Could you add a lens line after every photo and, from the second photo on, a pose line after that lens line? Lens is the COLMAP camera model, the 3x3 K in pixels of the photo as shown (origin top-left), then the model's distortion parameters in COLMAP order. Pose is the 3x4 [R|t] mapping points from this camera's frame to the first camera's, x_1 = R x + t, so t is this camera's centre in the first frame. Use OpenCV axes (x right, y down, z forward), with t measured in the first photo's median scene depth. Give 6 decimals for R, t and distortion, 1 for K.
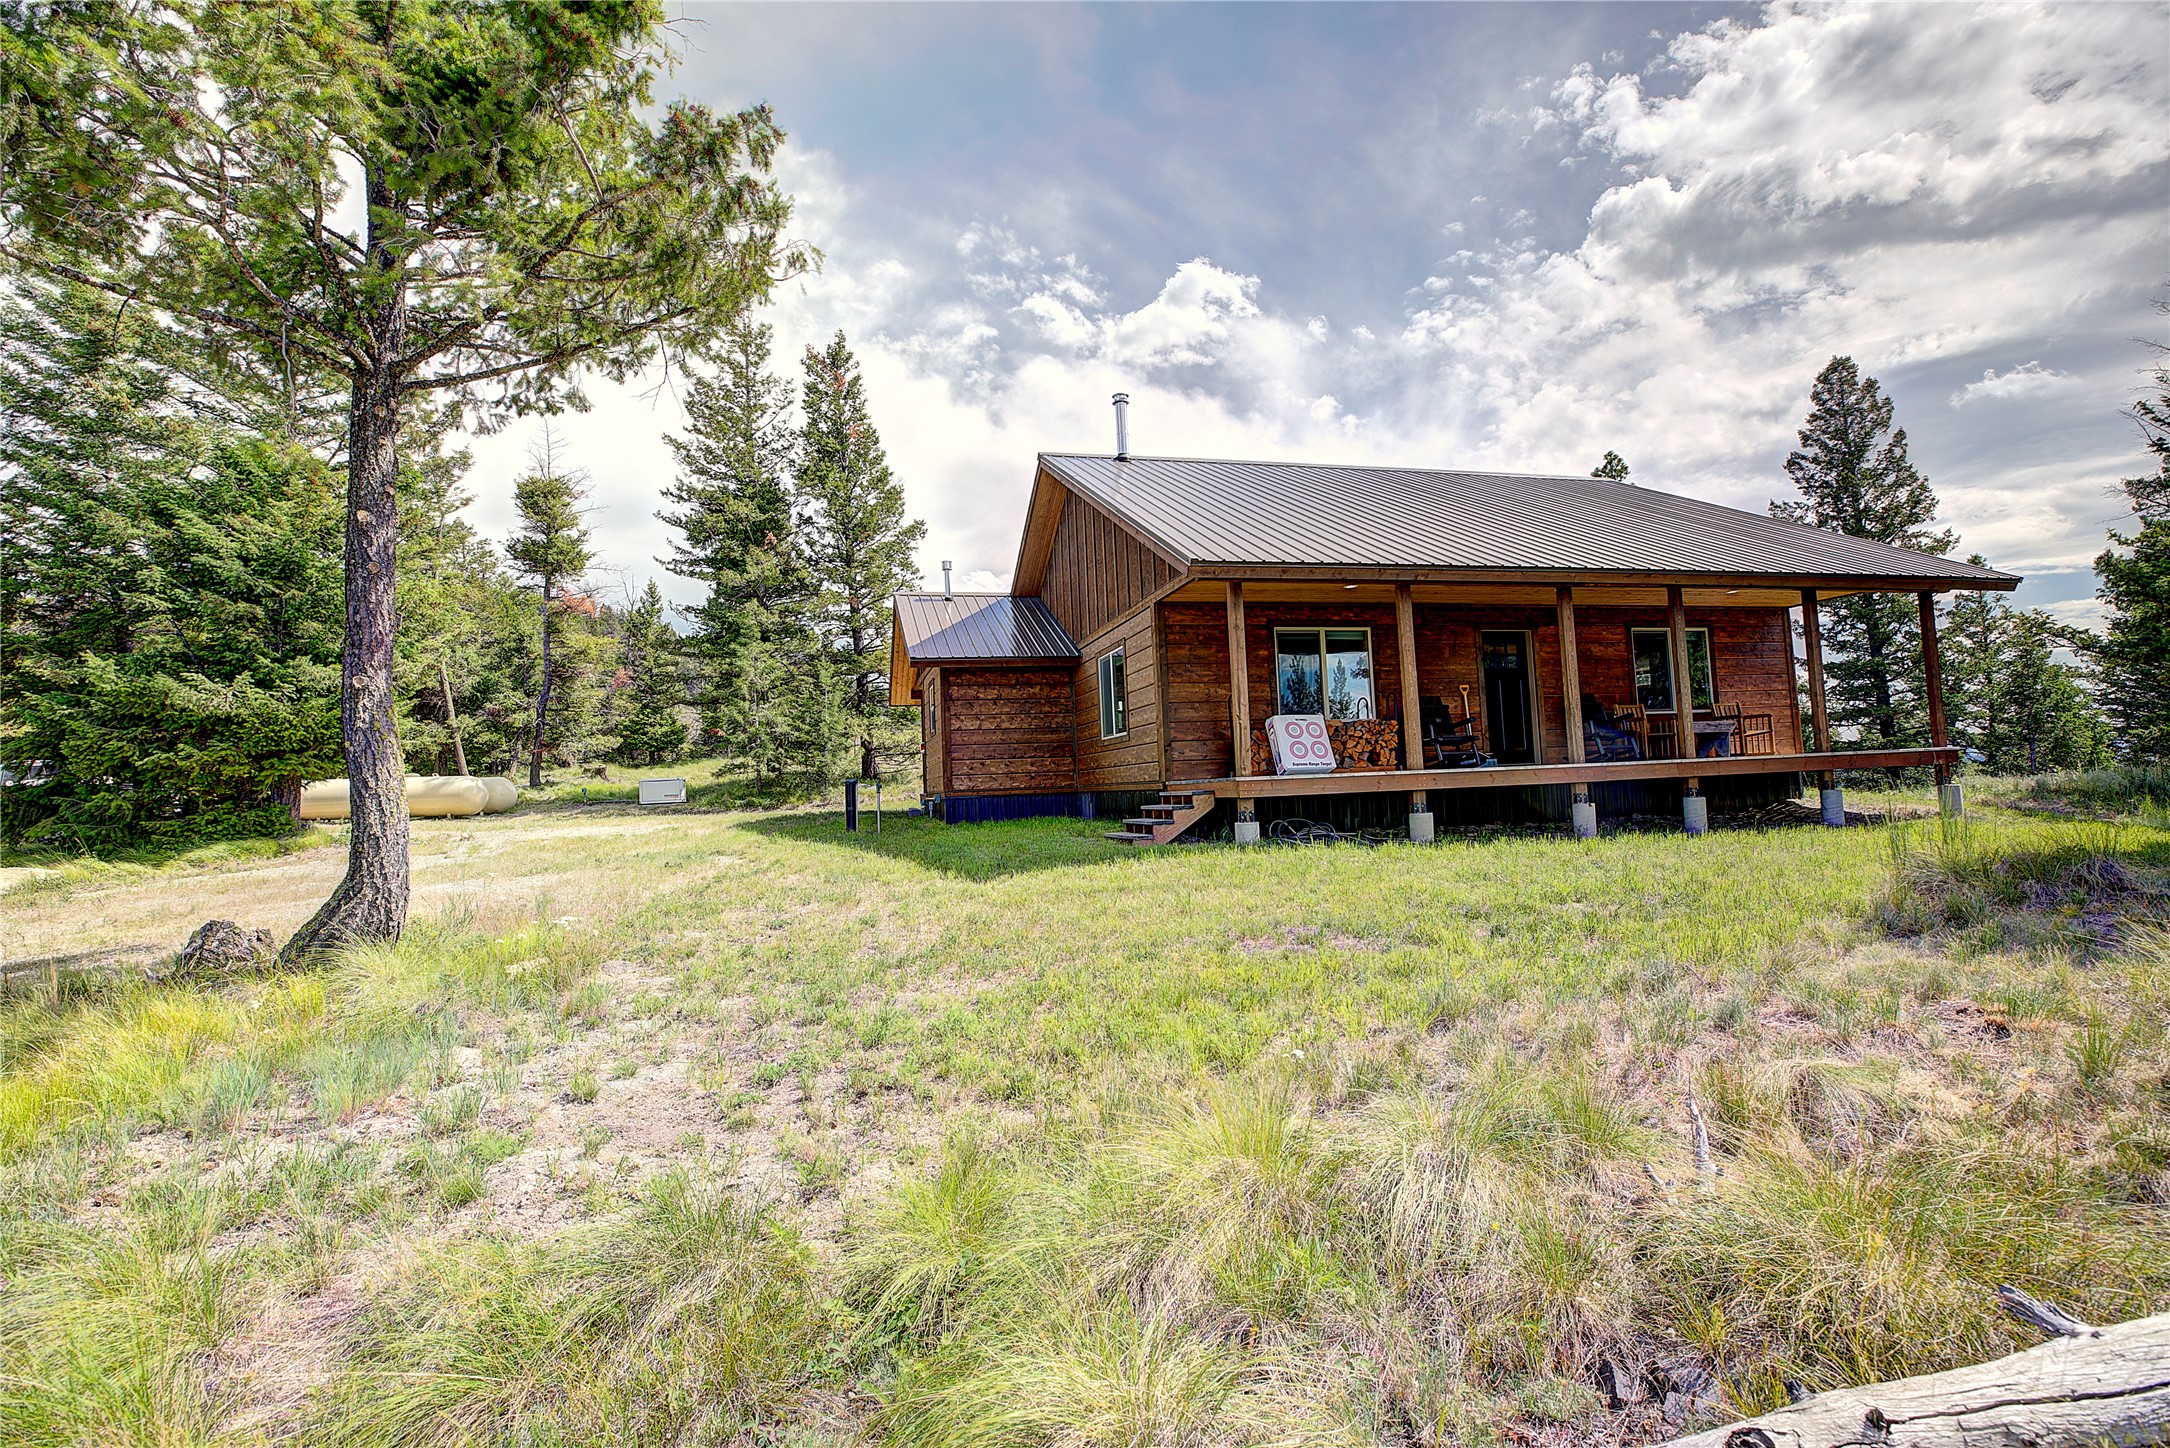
lens RADIAL K [[987.1, 0, 1089.4], [0, 987.1, 723.9], [0, 0, 1]] dist [-0.040559, 0.011682]
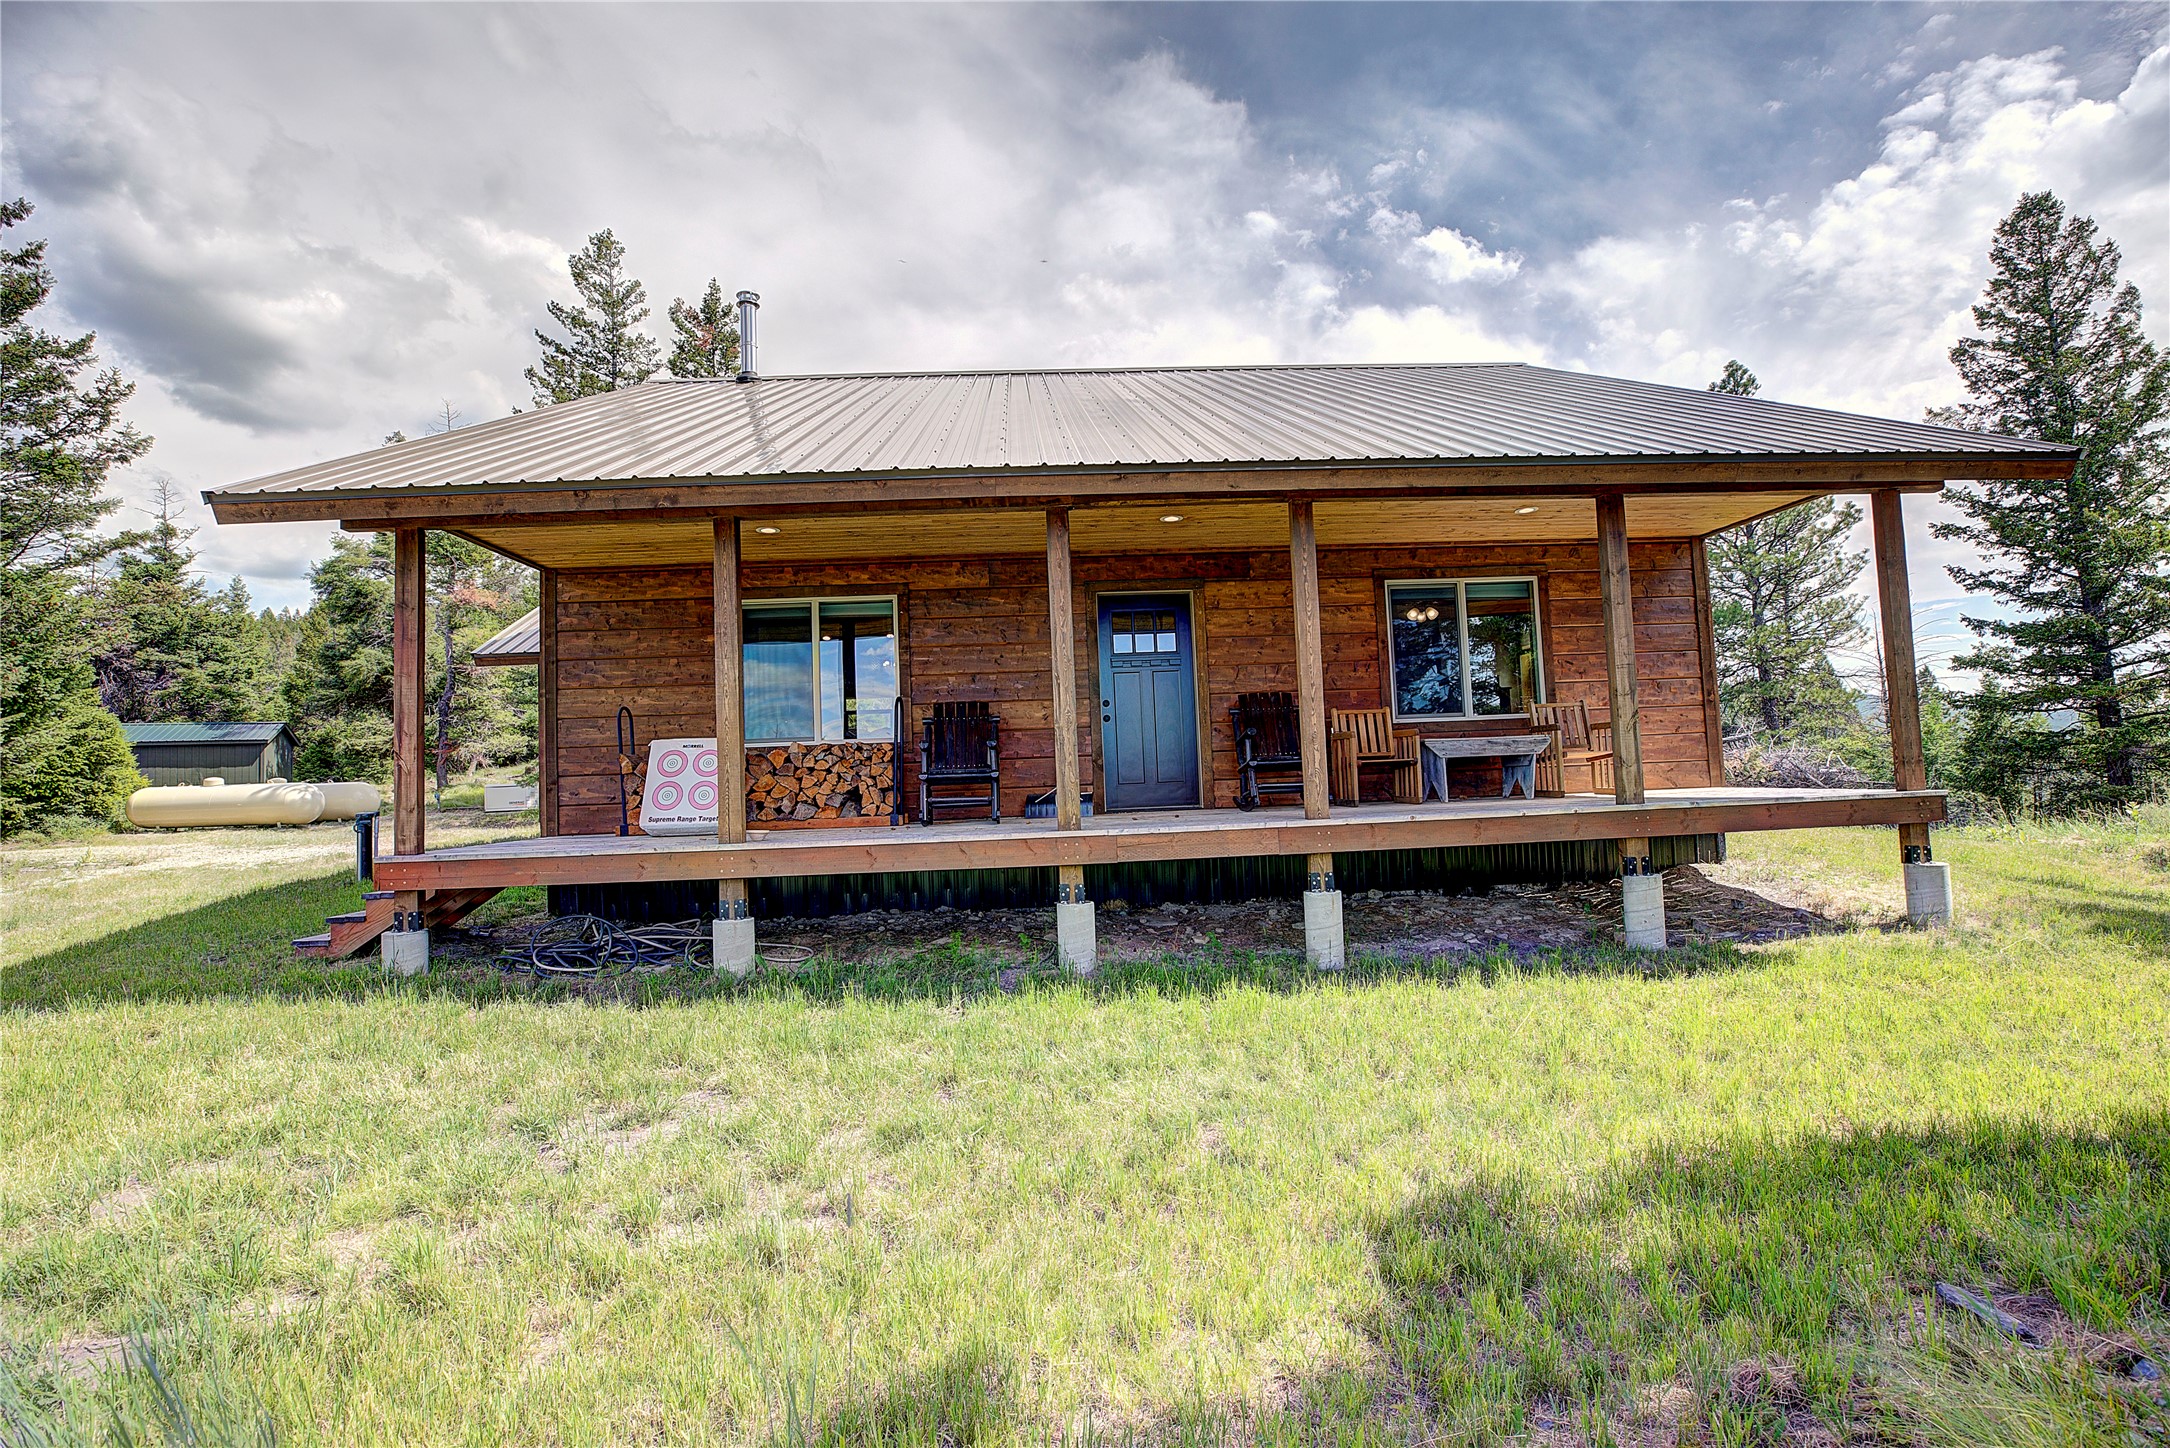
lens RADIAL K [[987.1, 0, 1083.2], [0, 987.1, 727.9], [0, 0, 1]] dist [-0.040559, 0.011682]
pose [[0.981940, -0.006560, -0.189080, 0.250368], [0.011302, 0.999648, 0.024016, -0.012157], [0.188855, -0.025719, 0.981668, 0.187487]]
